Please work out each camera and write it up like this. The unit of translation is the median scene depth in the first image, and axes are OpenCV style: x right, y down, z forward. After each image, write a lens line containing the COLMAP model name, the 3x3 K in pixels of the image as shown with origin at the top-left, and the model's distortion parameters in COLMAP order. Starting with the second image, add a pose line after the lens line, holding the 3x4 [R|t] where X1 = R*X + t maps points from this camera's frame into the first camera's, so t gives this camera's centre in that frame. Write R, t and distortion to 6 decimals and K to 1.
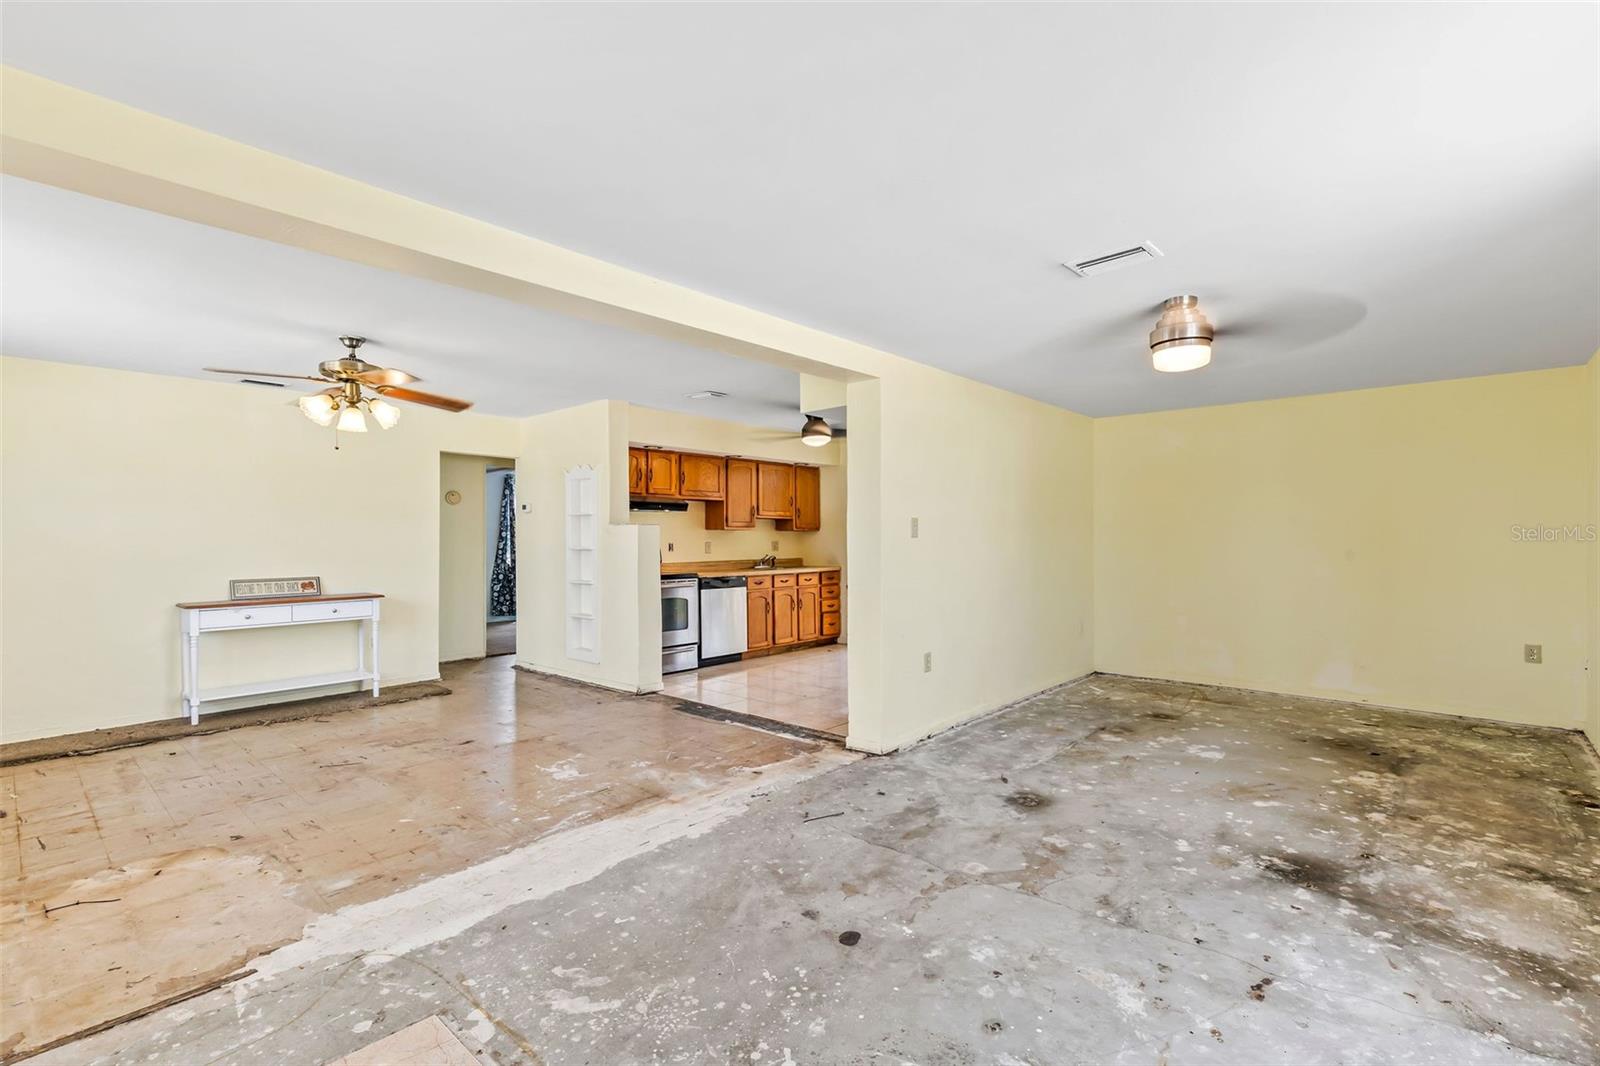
lens RADIAL K [[725.5, 0, 815.4], [0, 725.5, 535.3], [0, 0, 1]] dist [0.008997, -0.001388]
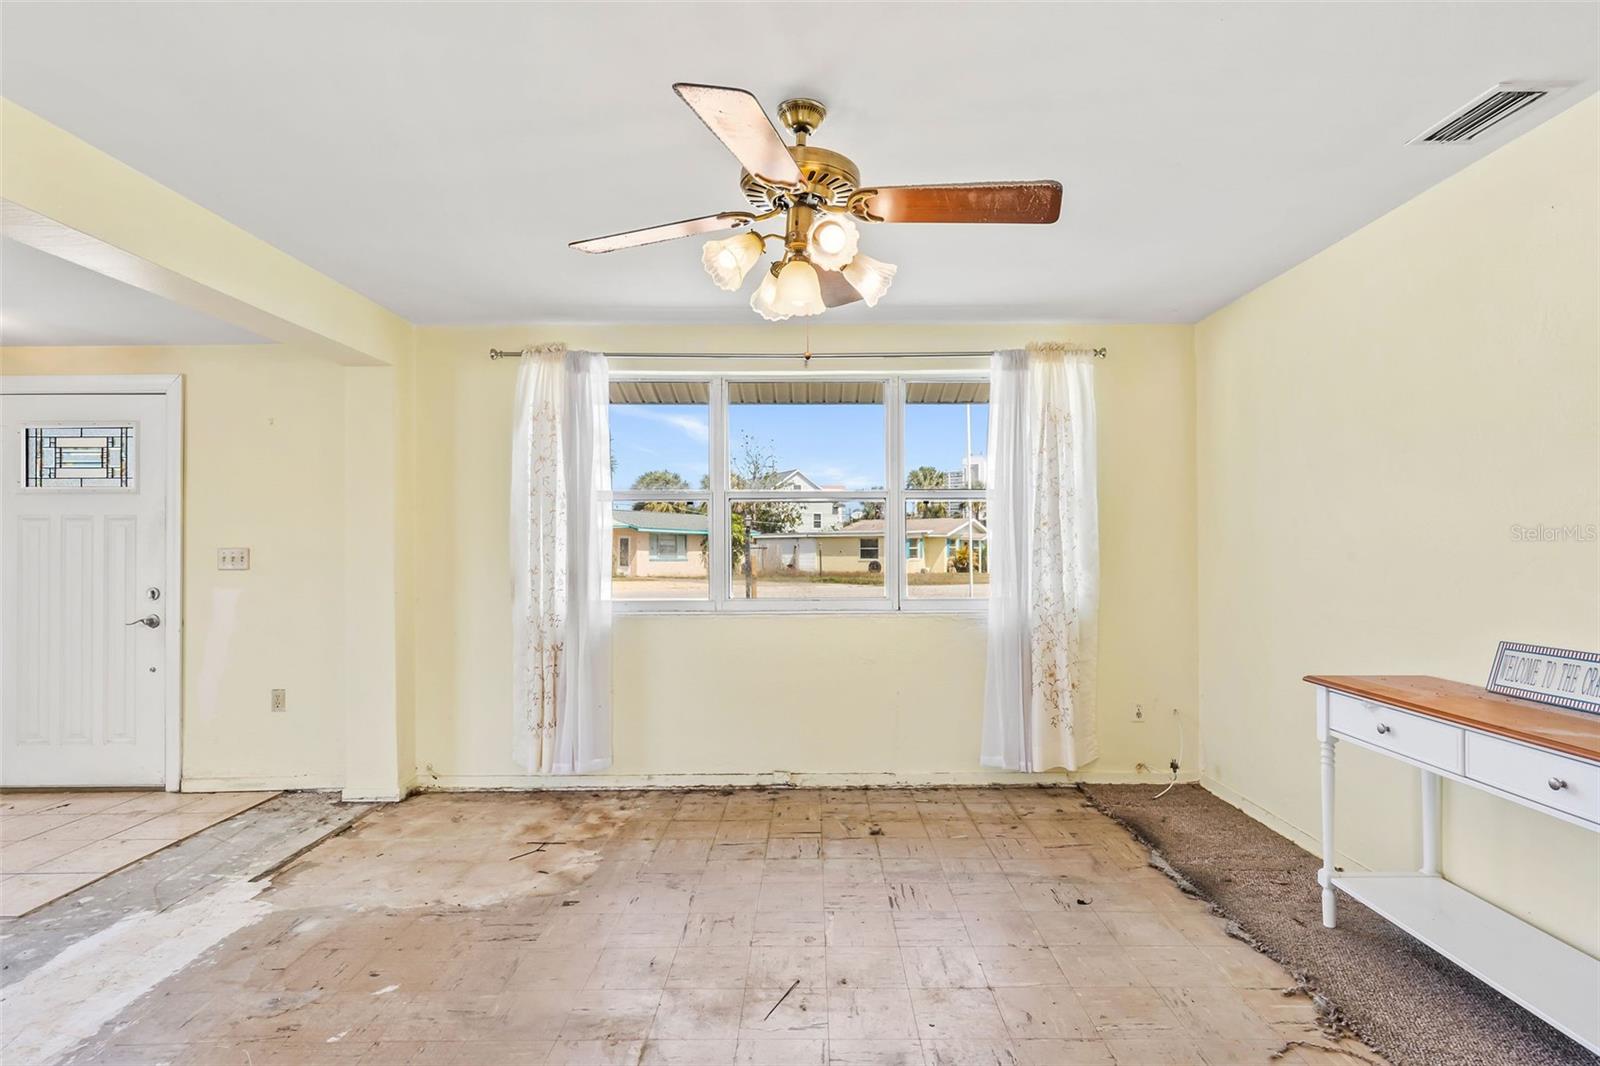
lens RADIAL K [[796.7, 0, 828.4], [0, 796.7, 527.6], [0, 0, 1]] dist [-0.003485, -0.000429]
pose [[-0.749095, -0.007450, -0.662420, -0.289539], [0.008229, 0.999755, -0.020549, 0.006256], [0.662411, -0.020844, -0.748850, 1.318203]]
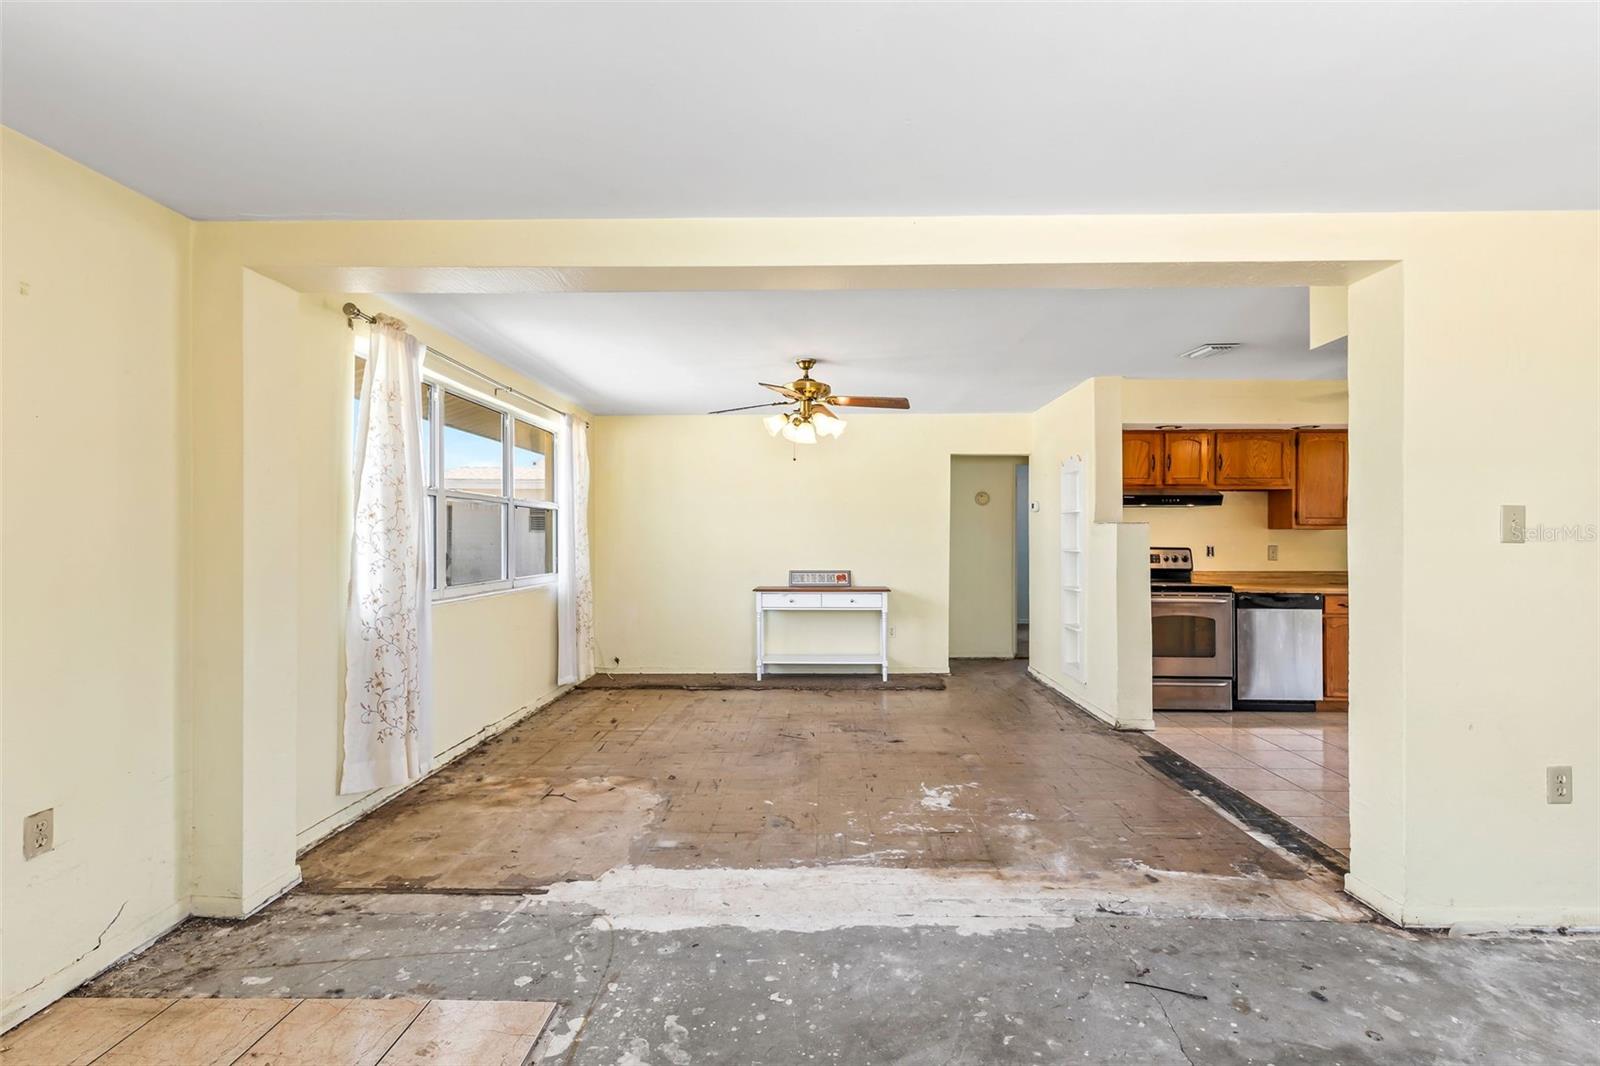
lens RADIAL K [[725.5, 0, 815.4], [0, 725.5, 535.3], [0, 0, 1]] dist [0.008997, -0.001388]
pose [[0.645390, 0.004122, -0.763843, 0.218589], [-0.003337, 0.999991, 0.002577, -0.003010], [0.763846, 0.000886, 0.645398, 0.269349]]
